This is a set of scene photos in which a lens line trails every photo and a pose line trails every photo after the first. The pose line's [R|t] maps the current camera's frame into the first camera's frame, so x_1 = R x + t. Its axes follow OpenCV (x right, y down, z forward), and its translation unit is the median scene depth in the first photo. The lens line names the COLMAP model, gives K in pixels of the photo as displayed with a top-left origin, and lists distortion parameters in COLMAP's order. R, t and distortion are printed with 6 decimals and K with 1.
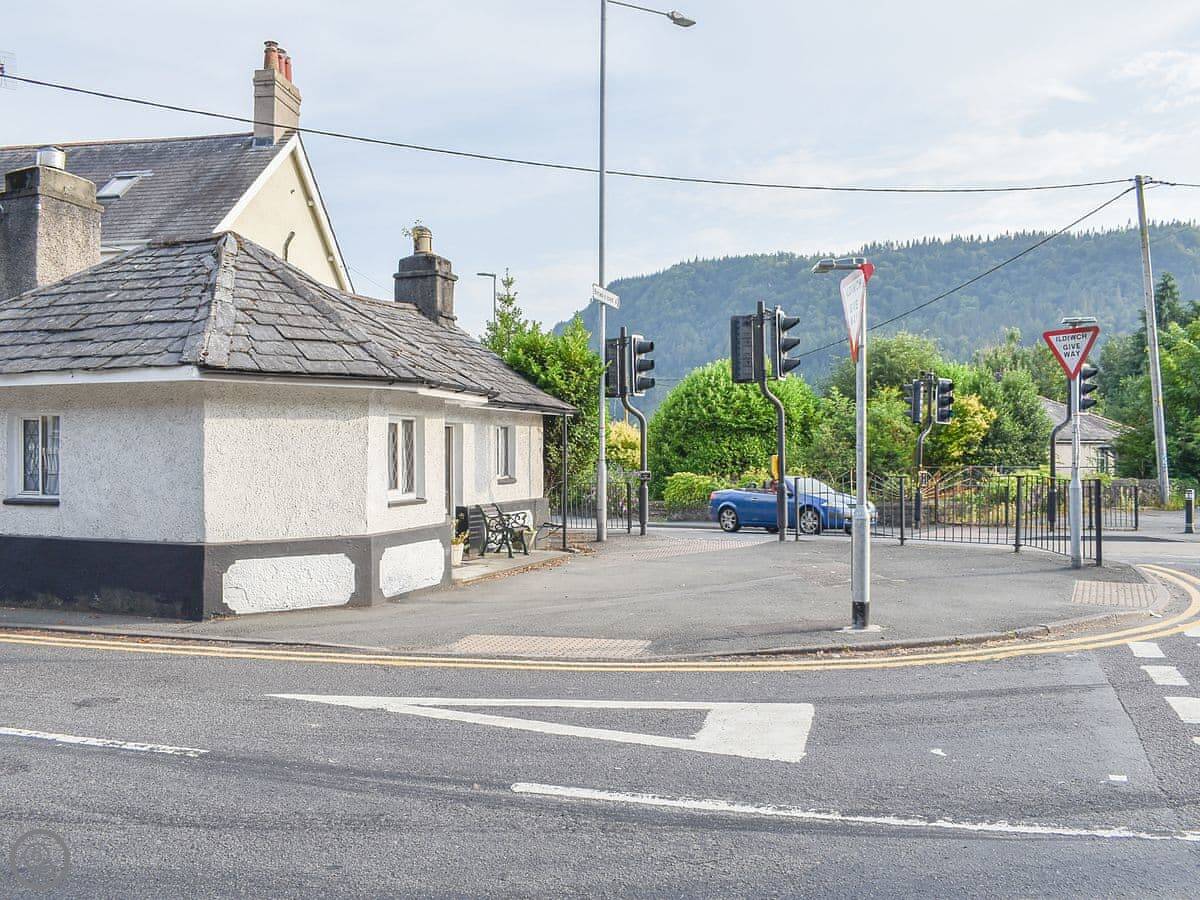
lens RADIAL K [[1060.7, 0, 596.4], [0, 1060.7, 445.8], [0, 0, 1]] dist [-0.041901, -0.062586]
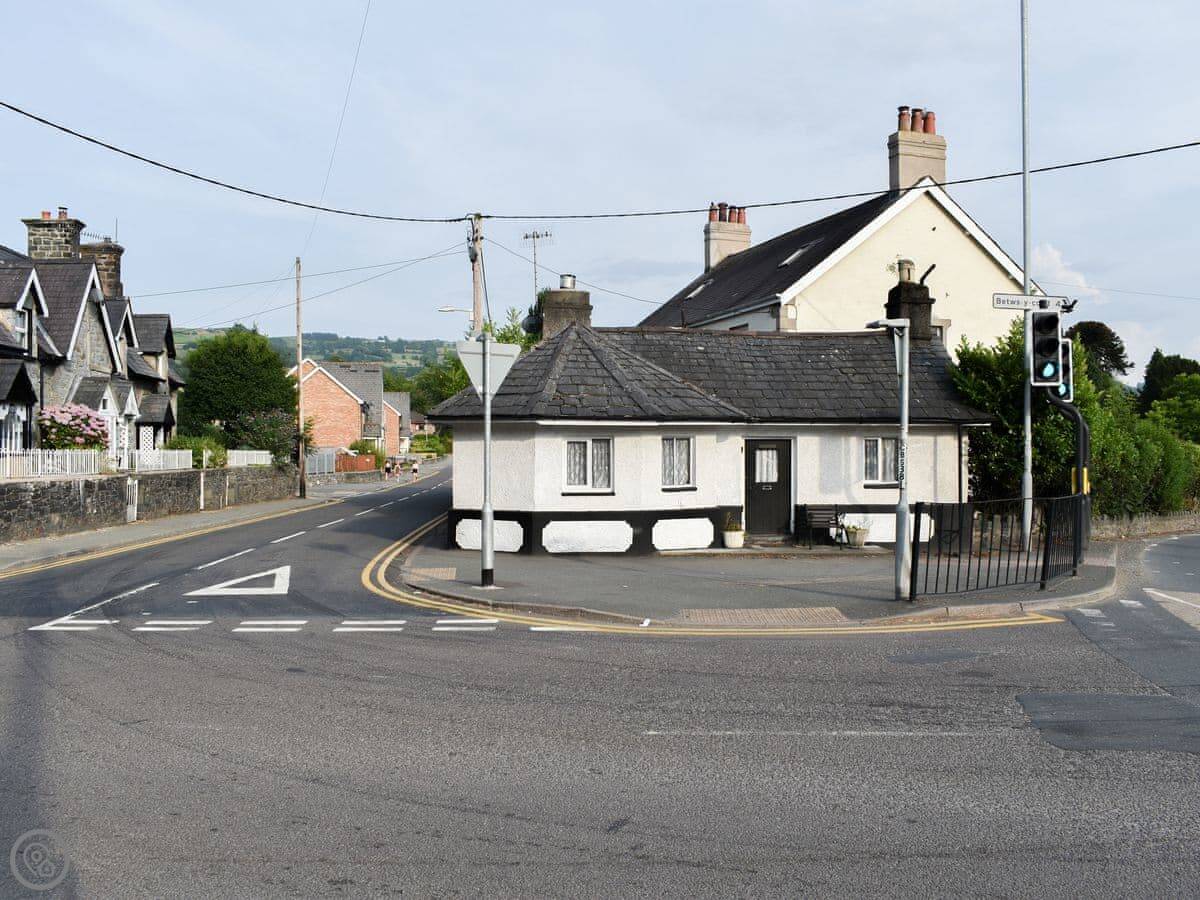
lens RADIAL K [[1060.7, 0, 598.9], [0, 1060.7, 448.9], [0, 0, 1]] dist [-0.041901, -0.062586]
pose [[0.407033, 0.003881, -0.913405, 0.864602], [0.001625, 0.999986, 0.004973, -0.013013], [0.913412, -0.003508, 0.407021, 0.285221]]
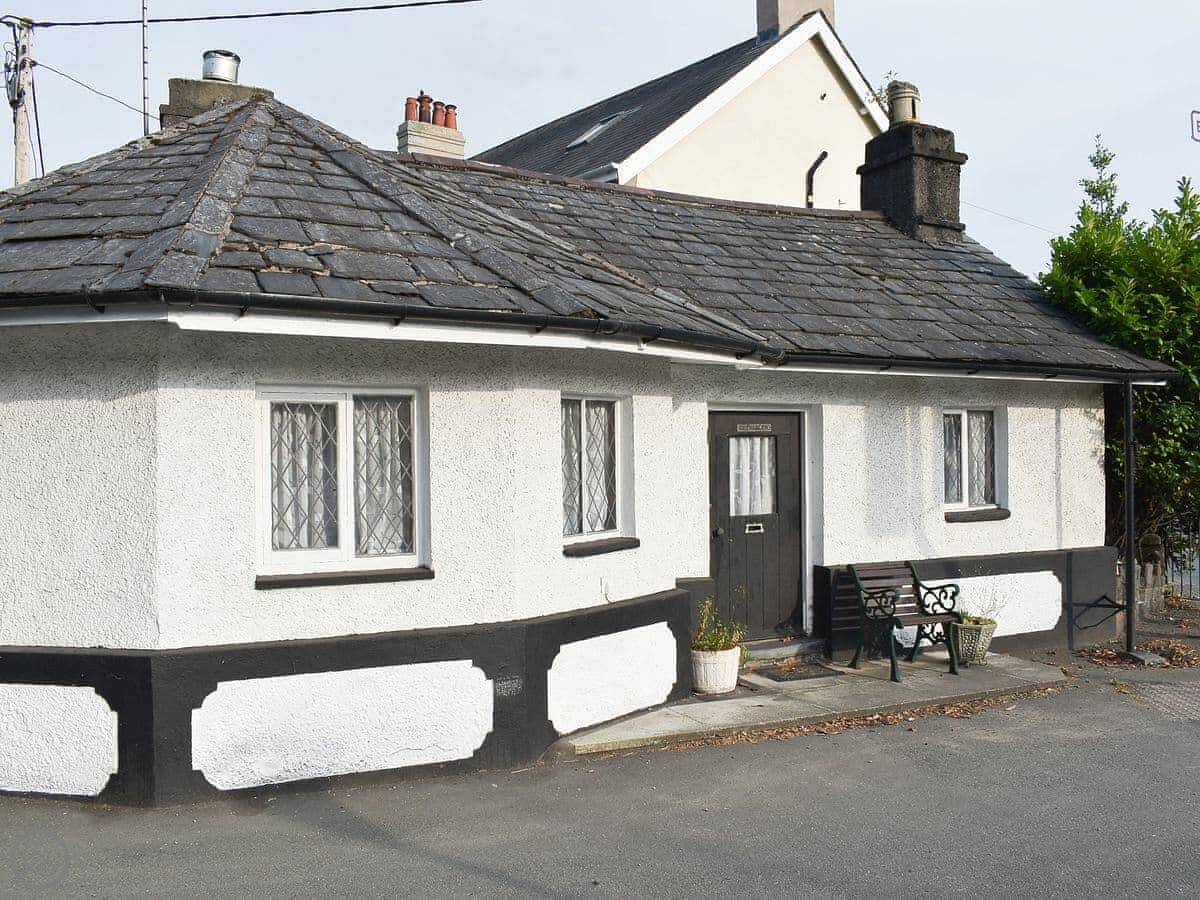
lens RADIAL K [[1060.7, 0, 600.2], [0, 1060.7, 453.1], [0, 0, 1]] dist [-0.041901, -0.062586]
pose [[0.706435, -0.007758, -0.707735, 0.157117], [0.010925, 0.999940, -0.000057, 0.000896], [0.707694, -0.007692, 0.706478, 0.541470]]
